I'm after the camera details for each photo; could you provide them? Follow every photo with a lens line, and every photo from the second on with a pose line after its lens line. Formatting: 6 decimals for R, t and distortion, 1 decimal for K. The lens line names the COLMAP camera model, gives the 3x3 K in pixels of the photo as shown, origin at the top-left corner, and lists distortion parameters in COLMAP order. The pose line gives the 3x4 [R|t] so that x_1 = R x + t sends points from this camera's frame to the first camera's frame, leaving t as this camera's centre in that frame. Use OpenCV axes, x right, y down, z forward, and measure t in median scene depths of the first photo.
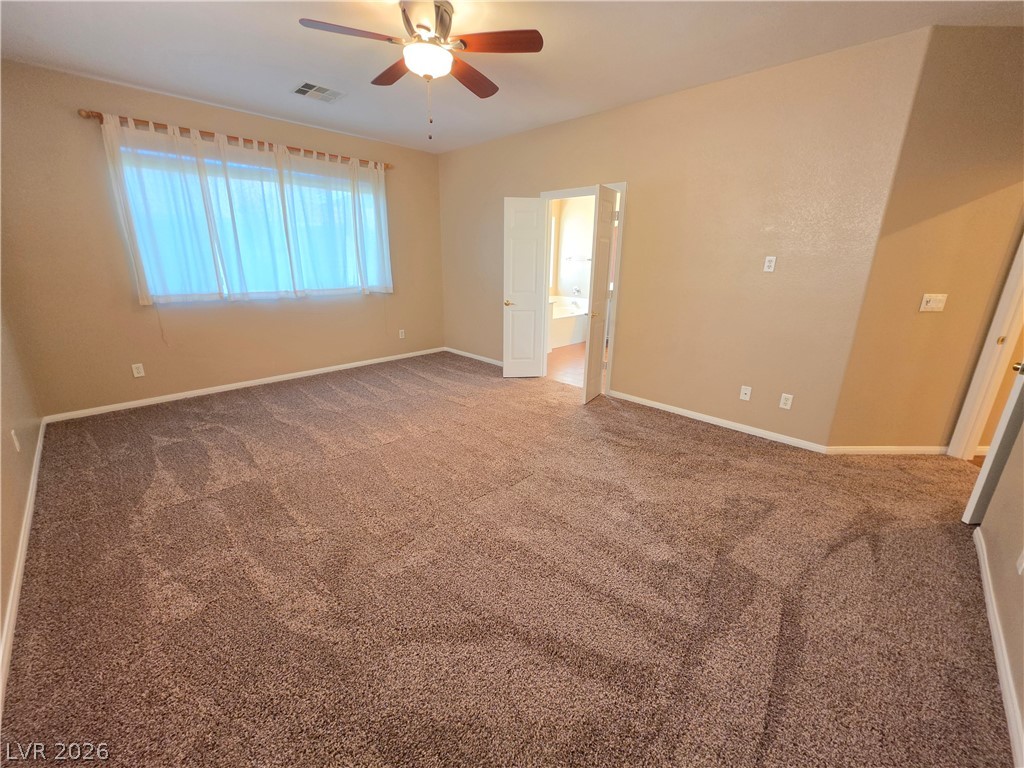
lens RADIAL K [[411.4, 0, 510.2], [0, 411.4, 380.7], [0, 0, 1]] dist [-0.000955, -0.000516]
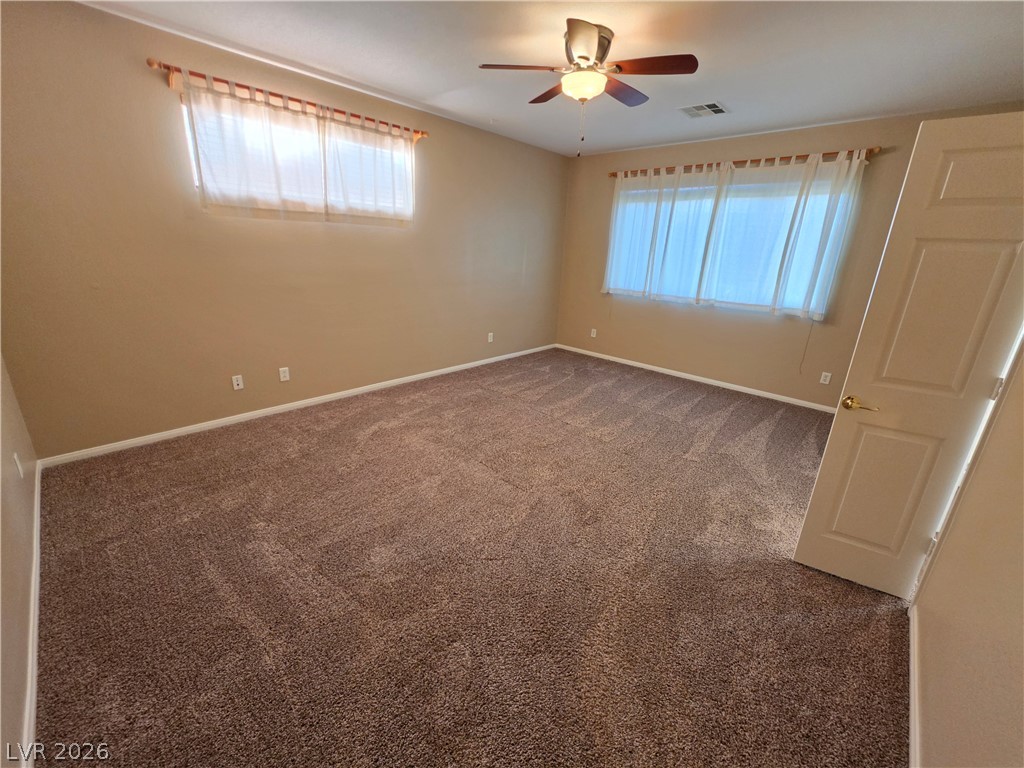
lens RADIAL K [[411.4, 0, 511.7], [0, 411.4, 380.8], [0, 0, 1]] dist [-0.000955, -0.000516]
pose [[0.019899, 0.299280, -0.953958, 0.625986], [-0.329121, 0.902928, 0.276406, -0.183803], [0.944078, 0.308467, 0.116467, 0.549437]]
